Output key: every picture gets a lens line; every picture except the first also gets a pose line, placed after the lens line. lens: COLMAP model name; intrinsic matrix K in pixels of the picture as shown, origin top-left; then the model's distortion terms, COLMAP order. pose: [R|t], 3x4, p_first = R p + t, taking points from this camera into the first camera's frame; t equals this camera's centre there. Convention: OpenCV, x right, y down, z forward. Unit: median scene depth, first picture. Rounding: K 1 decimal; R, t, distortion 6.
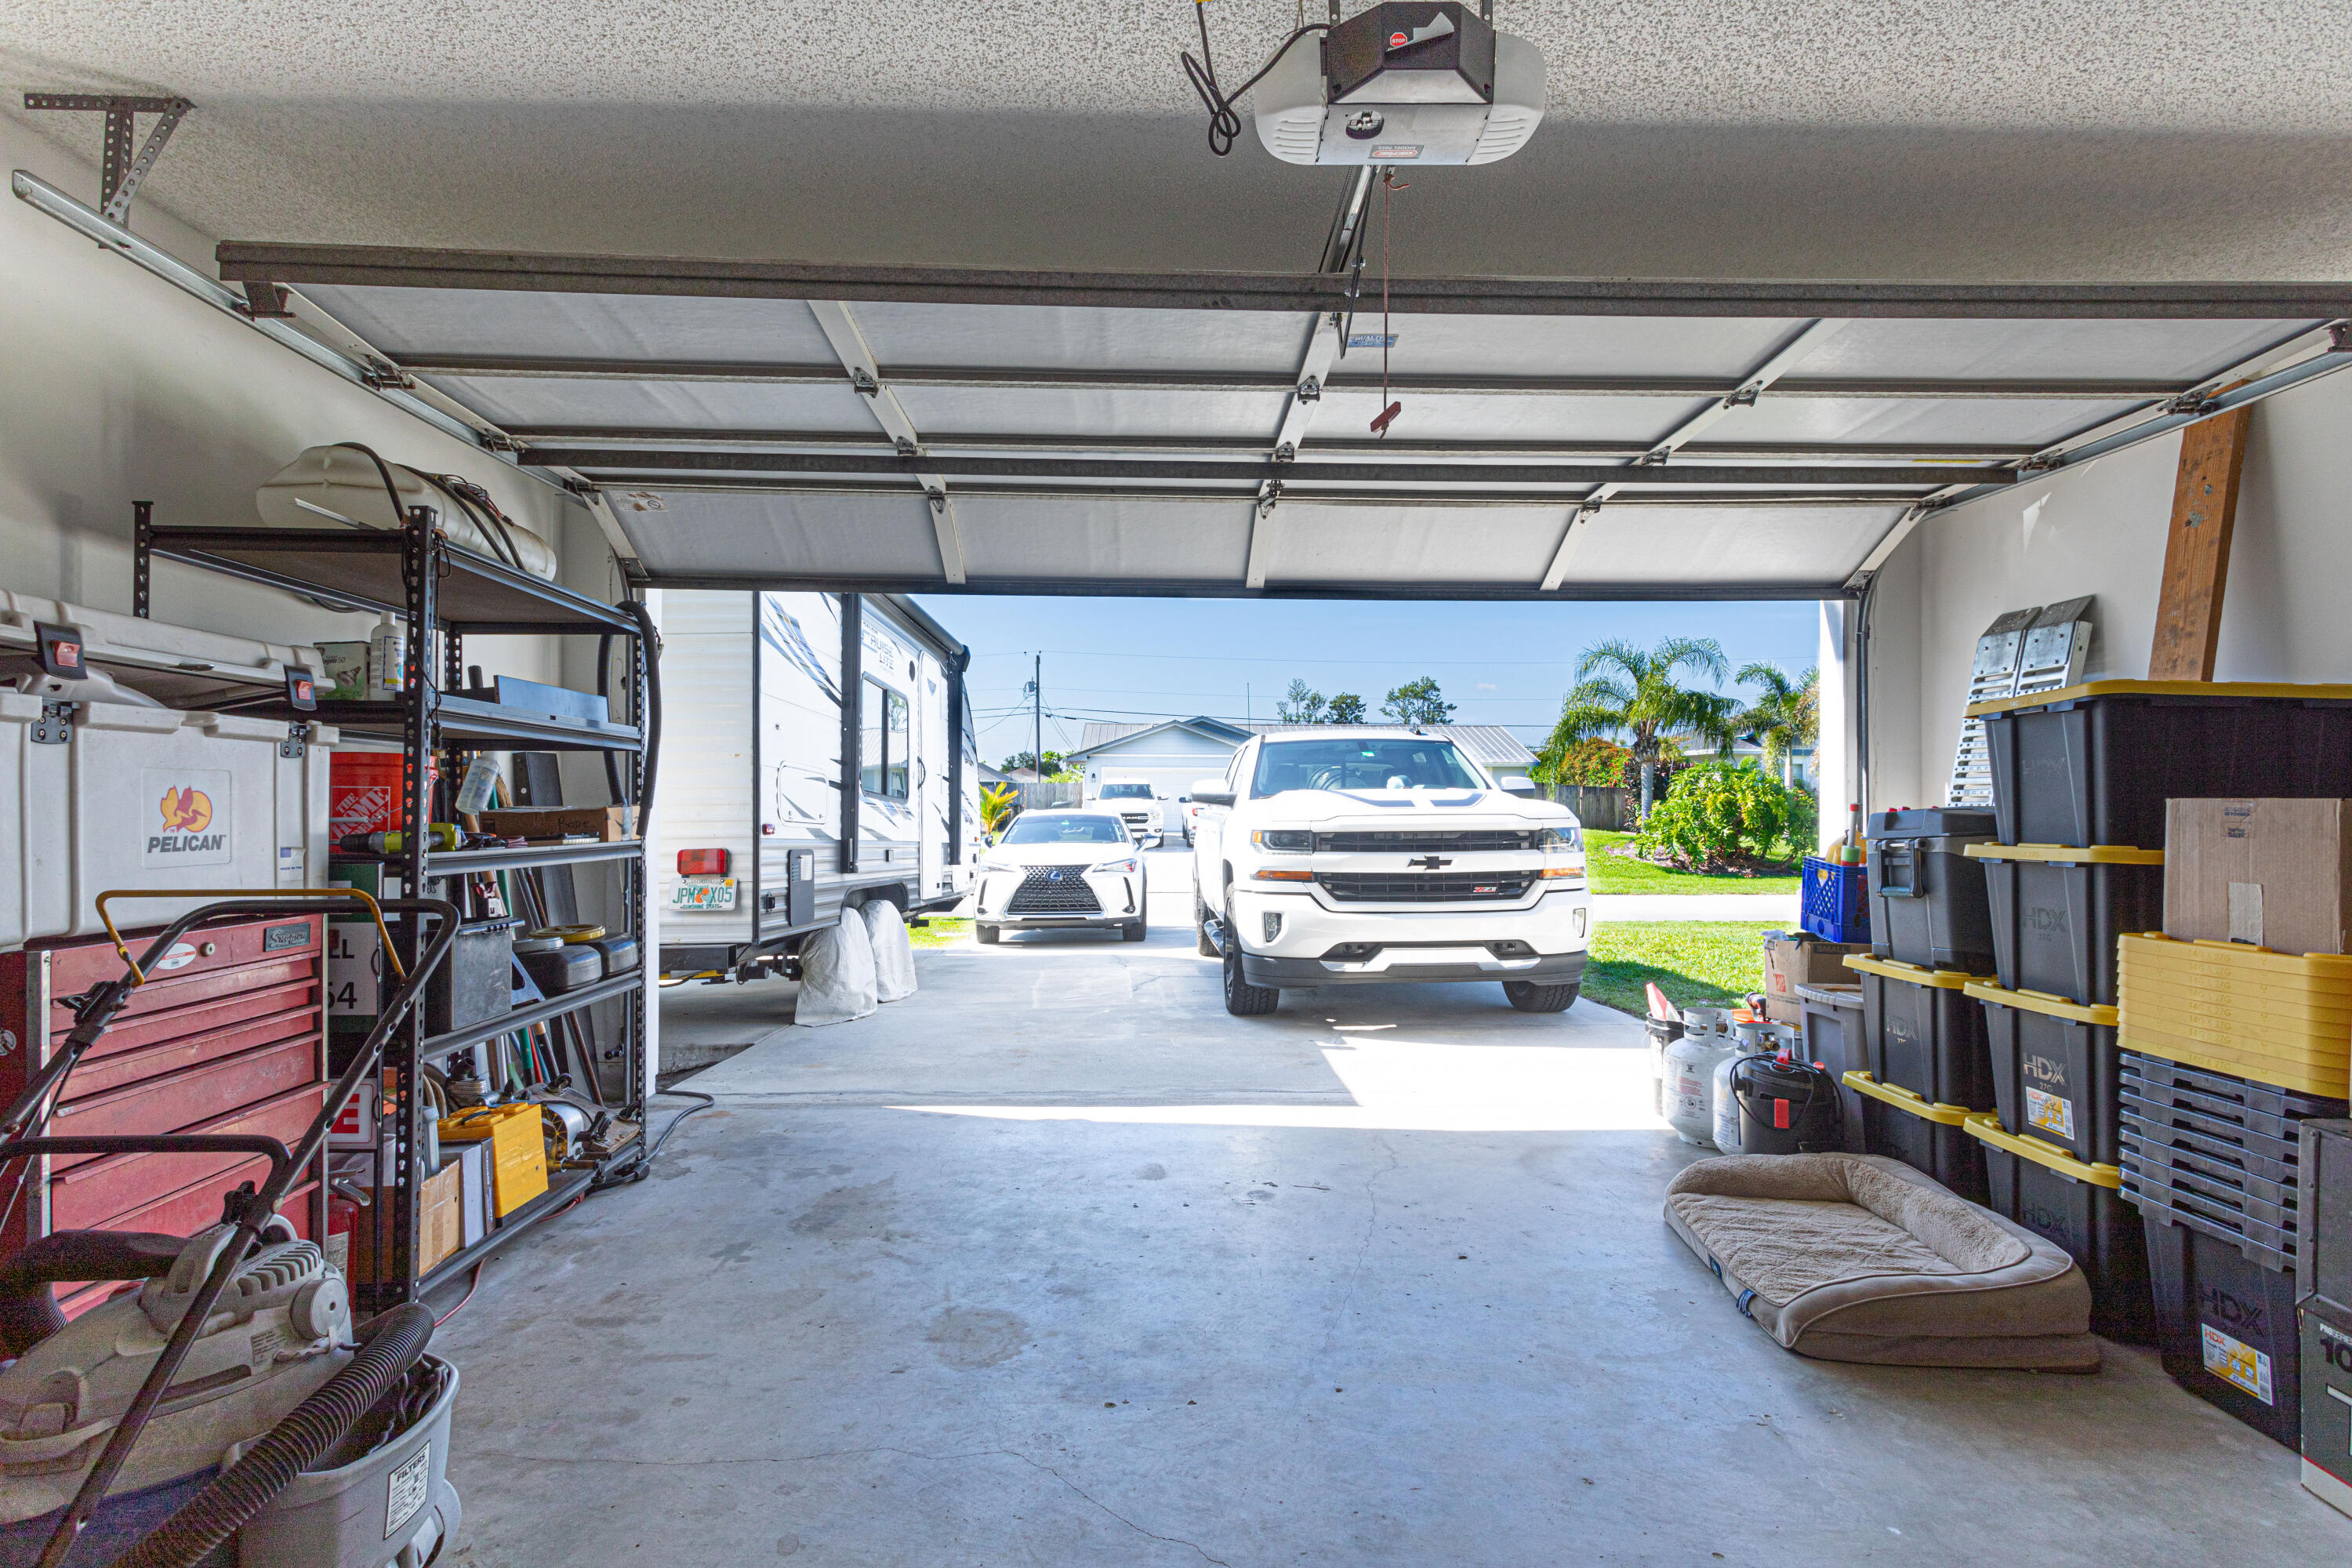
lens RADIAL K [[1161.3, 0, 1178.4], [0, 1161.3, 794.0], [0, 0, 1]] dist [0.000300, -0.000417]
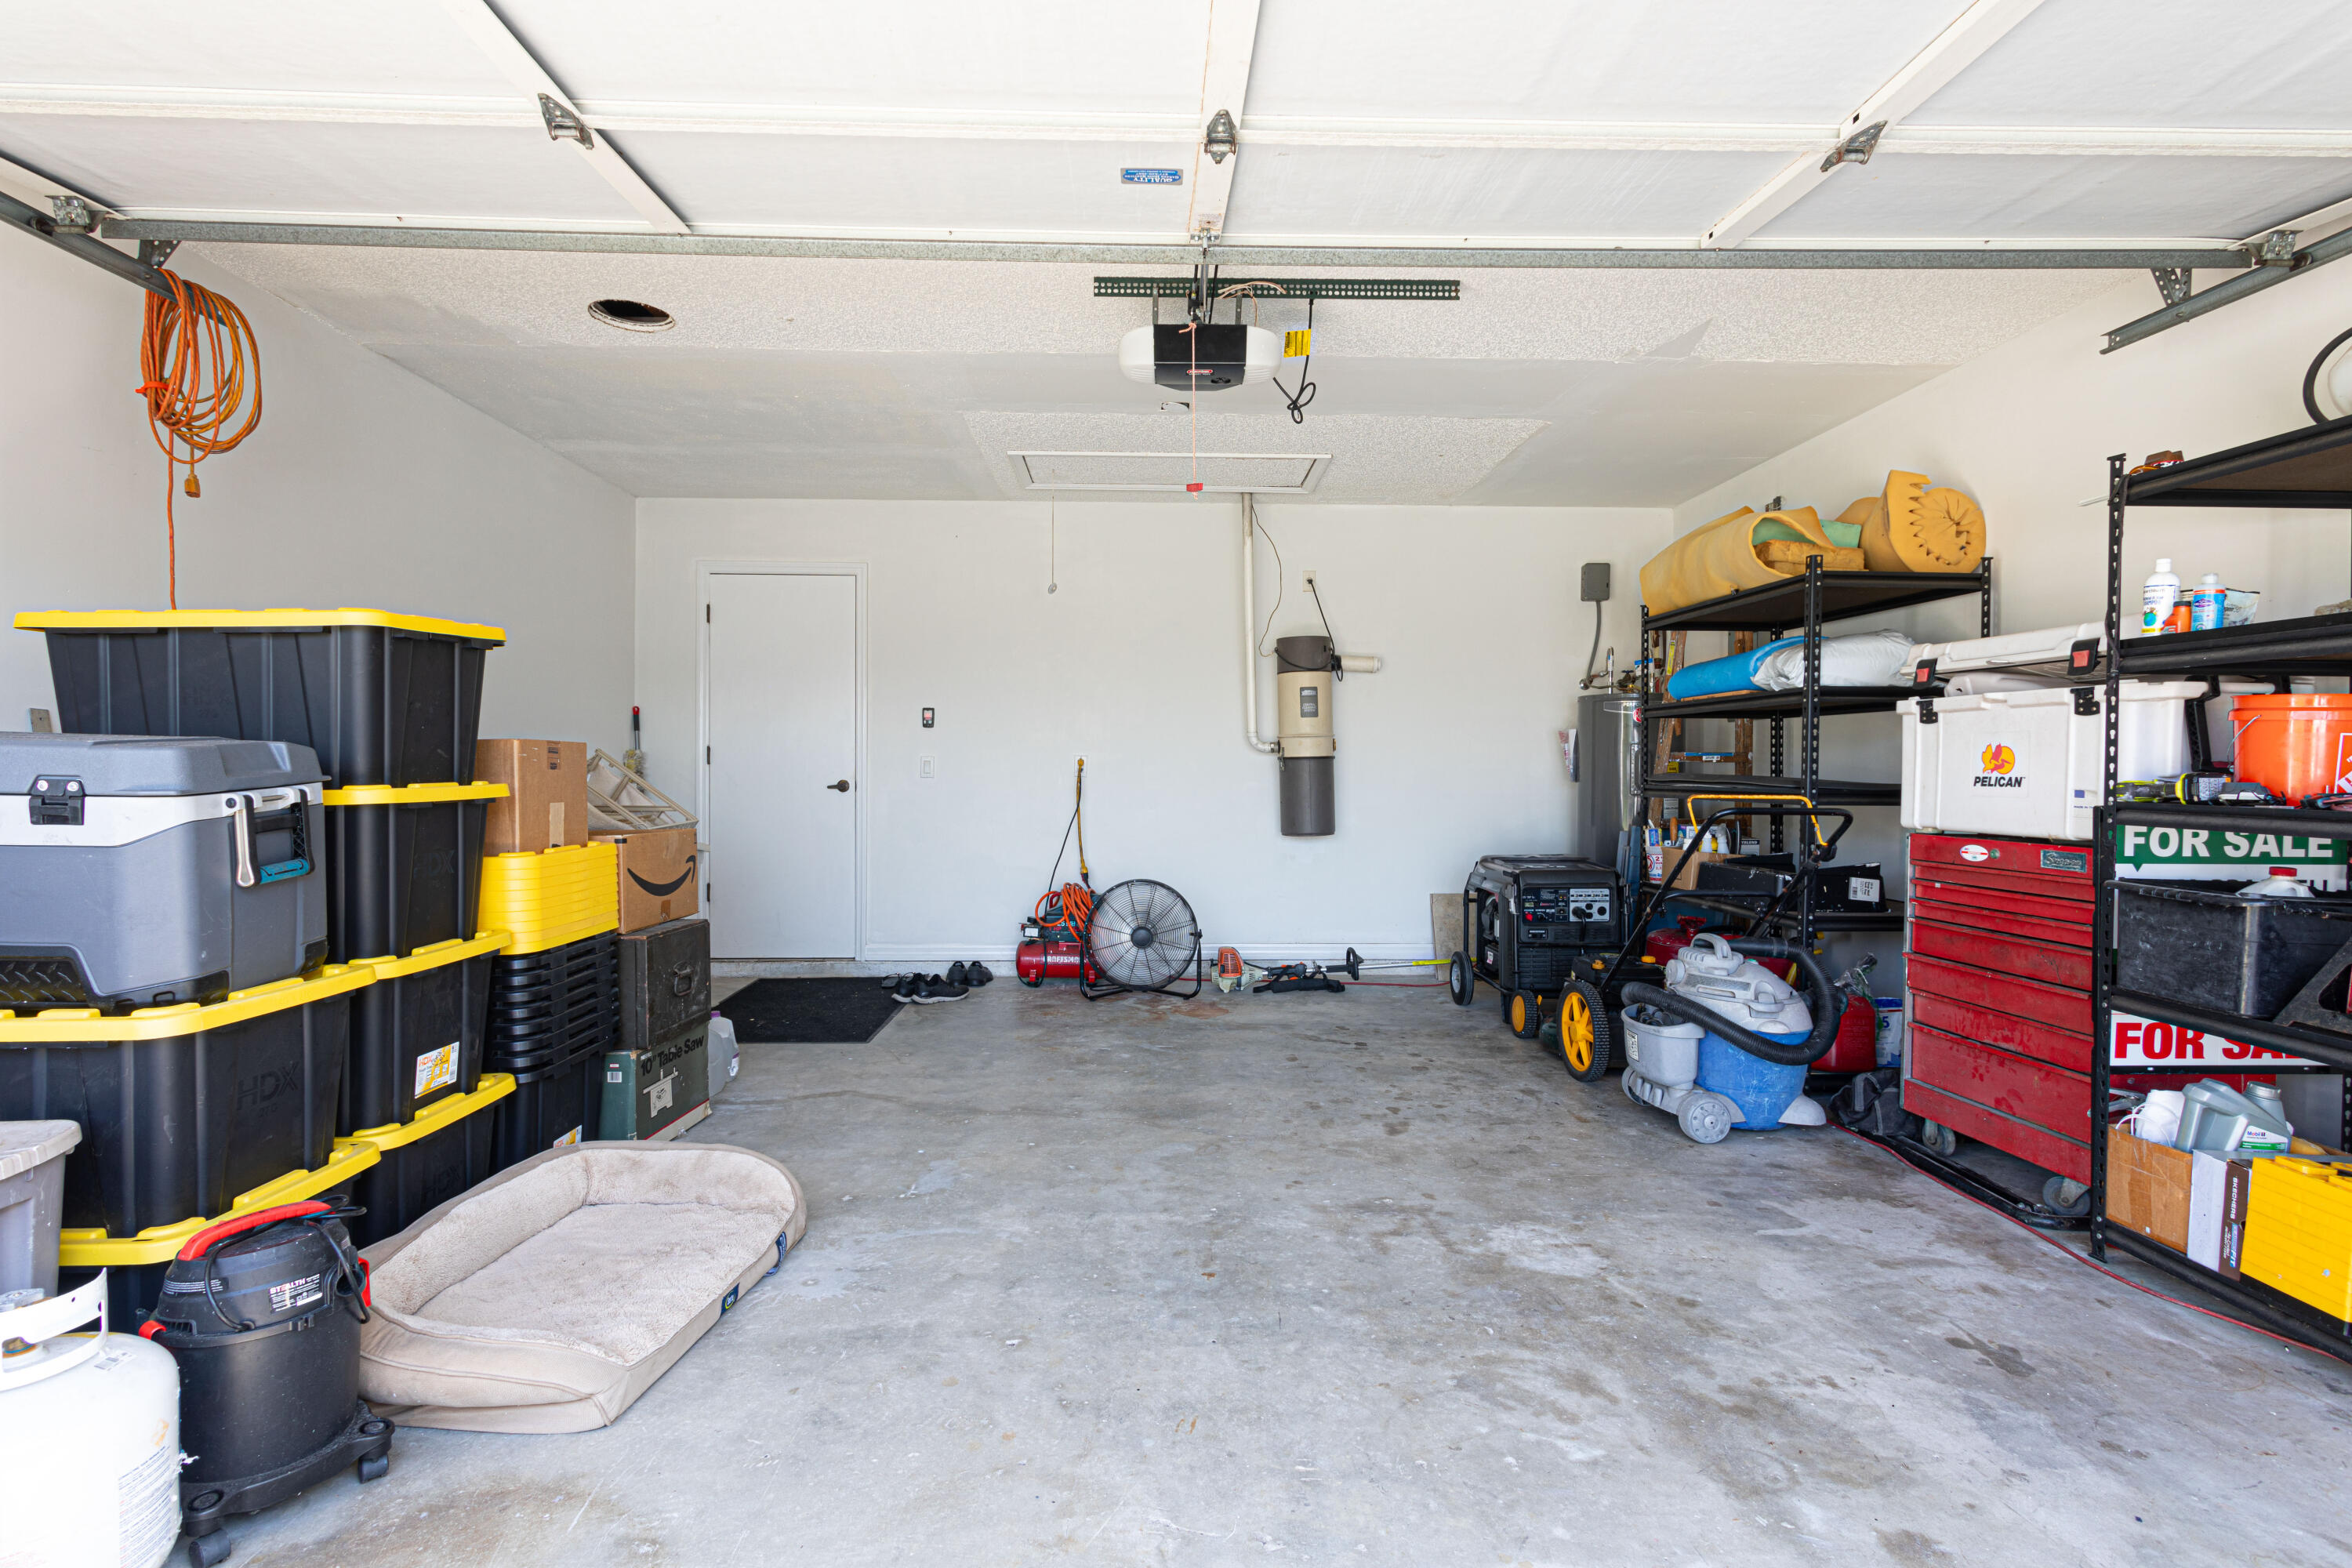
lens RADIAL K [[1161.3, 0, 1173.4], [0, 1161.3, 786.4], [0, 0, 1]] dist [0.000300, -0.000417]
pose [[-0.999984, -0.005227, -0.002116, 0.197694], [-0.005230, 0.999985, 0.001594, 0.050774], [0.002108, 0.001605, -0.999996, 2.426207]]
